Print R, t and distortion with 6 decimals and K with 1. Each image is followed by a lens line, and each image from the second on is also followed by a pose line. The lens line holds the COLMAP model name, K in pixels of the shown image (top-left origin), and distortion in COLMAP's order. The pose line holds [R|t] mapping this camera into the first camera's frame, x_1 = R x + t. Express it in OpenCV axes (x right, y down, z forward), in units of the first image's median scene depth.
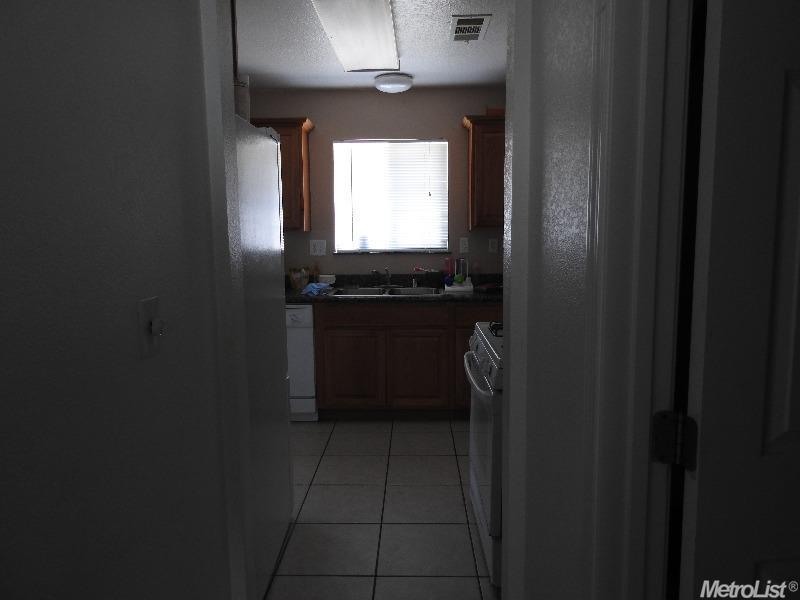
lens RADIAL K [[575.7, 0, 400.0], [0, 575.7, 300.0], [0, 0, 1]] dist [-0.003248, -0.000551]
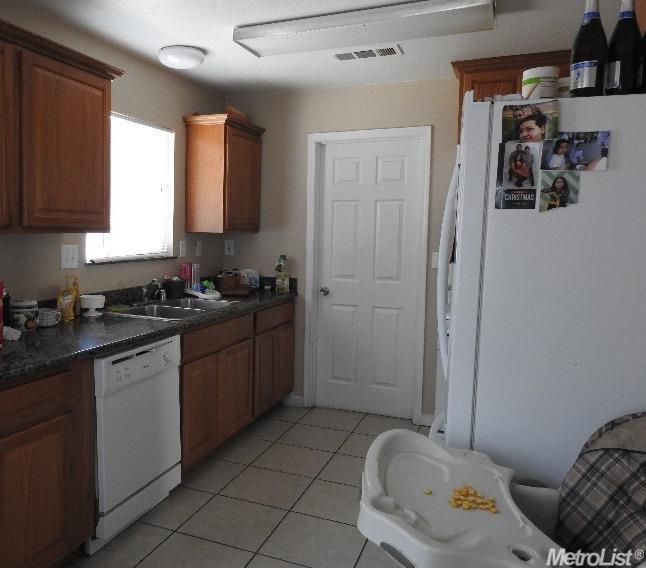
lens RADIAL K [[510.3, 0, 323.0], [0, 510.3, 284.0], [0, 0, 1]] dist [0.004435, 0.001112]
pose [[0.330828, -0.081145, 0.940196, -0.600404], [0.105995, 0.993187, 0.048422, -0.056807], [-0.937720, 0.083637, 0.337175, 0.535177]]
